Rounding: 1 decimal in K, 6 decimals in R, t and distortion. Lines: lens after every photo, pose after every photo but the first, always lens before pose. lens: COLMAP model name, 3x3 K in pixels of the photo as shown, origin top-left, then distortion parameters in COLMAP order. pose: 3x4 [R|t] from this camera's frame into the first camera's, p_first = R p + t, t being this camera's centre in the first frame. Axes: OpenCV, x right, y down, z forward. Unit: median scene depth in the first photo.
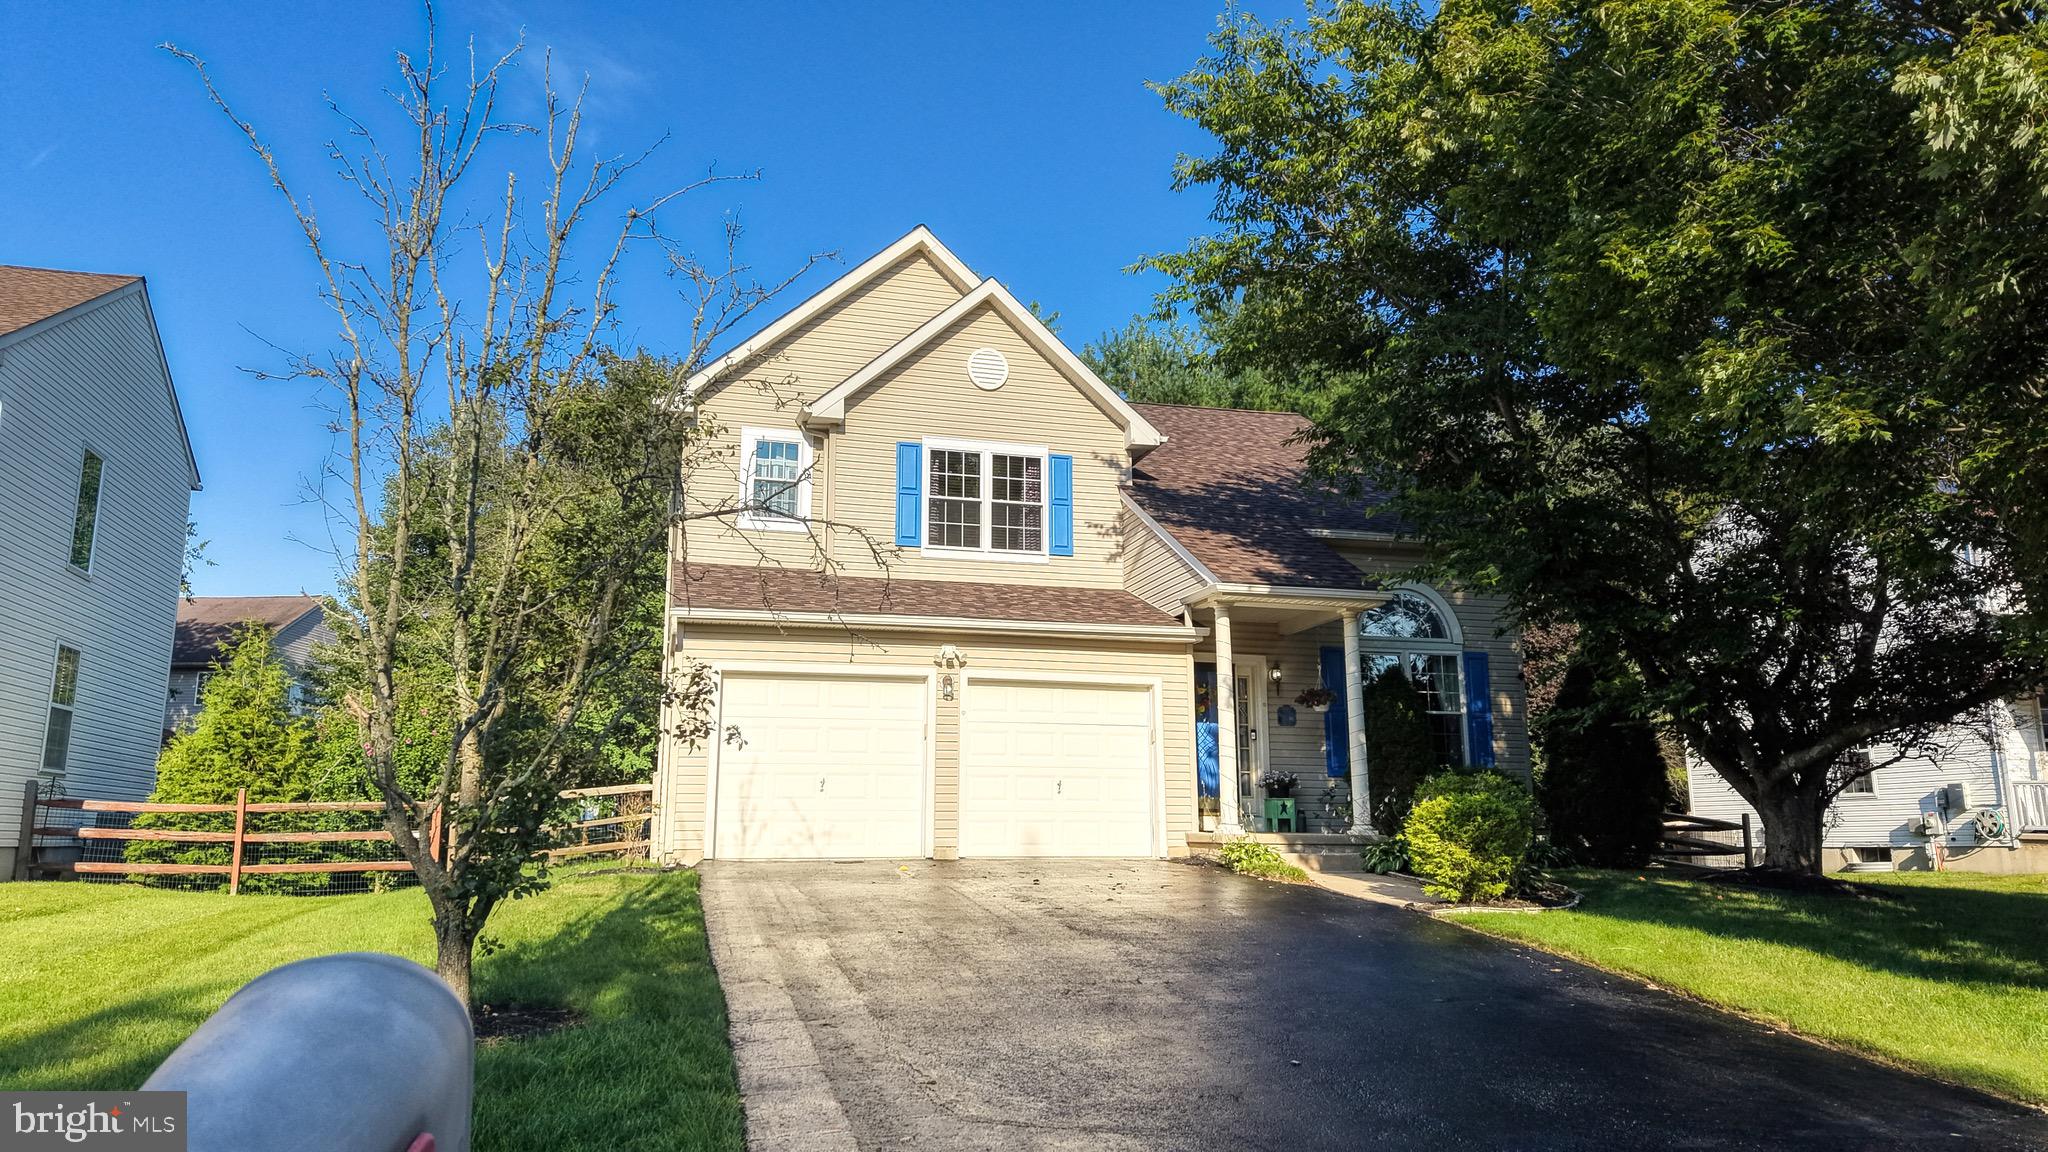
lens RADIAL K [[1369.3, 0, 1019.3], [0, 1369.3, 592.6], [0, 0, 1]] dist [0.027146, -0.041181]
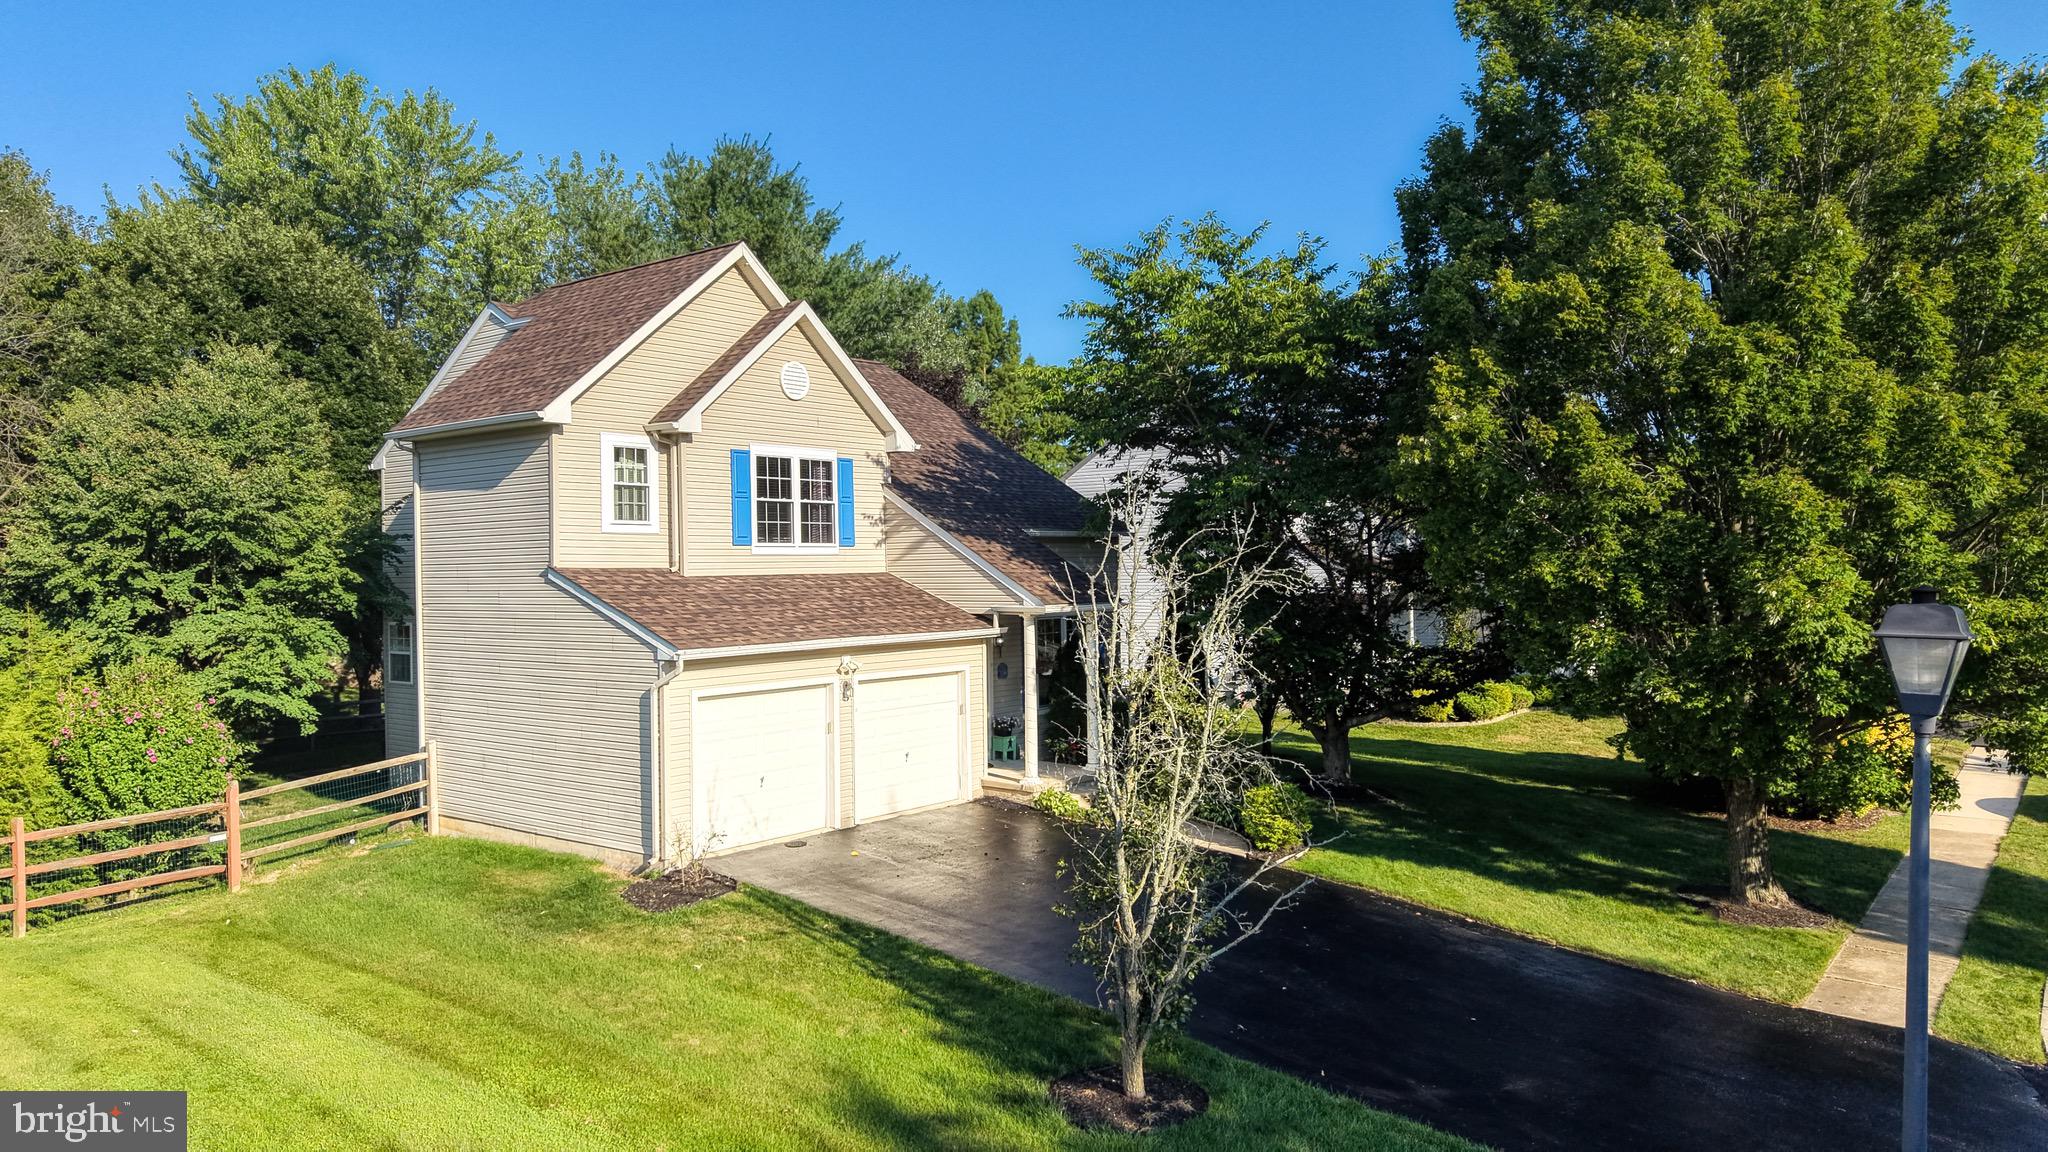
lens RADIAL K [[1369.3, 0, 1026.2], [0, 1369.3, 578.4], [0, 0, 1]] dist [0.027146, -0.041181]
pose [[0.816990, -0.016577, 0.576413, -0.532814], [-0.087456, 0.984462, 0.152268, -0.195819], [-0.569981, -0.174812, 0.802846, -0.047743]]
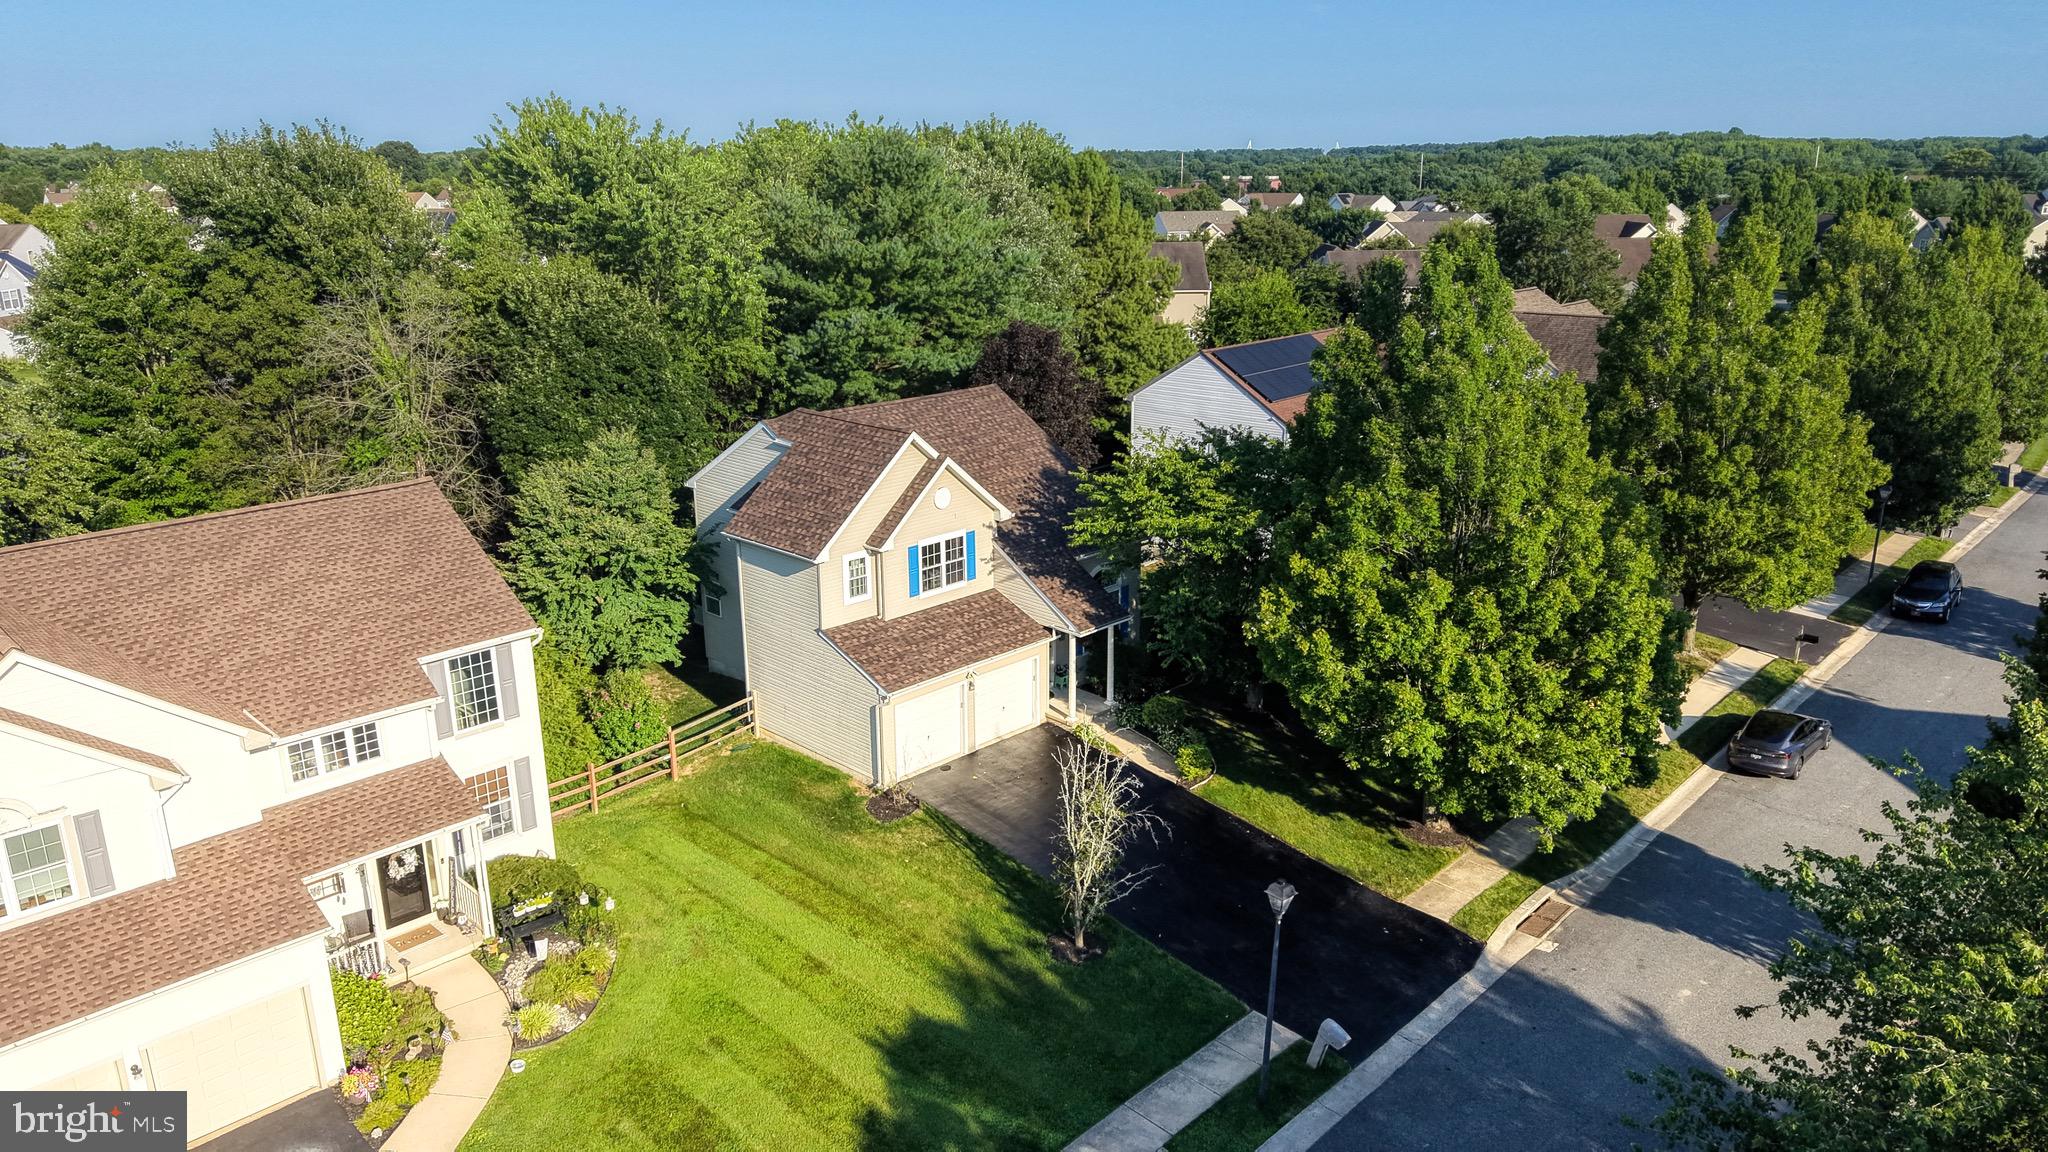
lens RADIAL K [[1369.3, 0, 1030.4], [0, 1369.3, 563.7], [0, 0, 1]] dist [0.027146, -0.041181]
pose [[0.867320, -0.144710, 0.476250, -0.888603], [-0.084721, 0.899926, 0.427734, -0.956735], [-0.490487, -0.411331, 0.768264, -0.638901]]
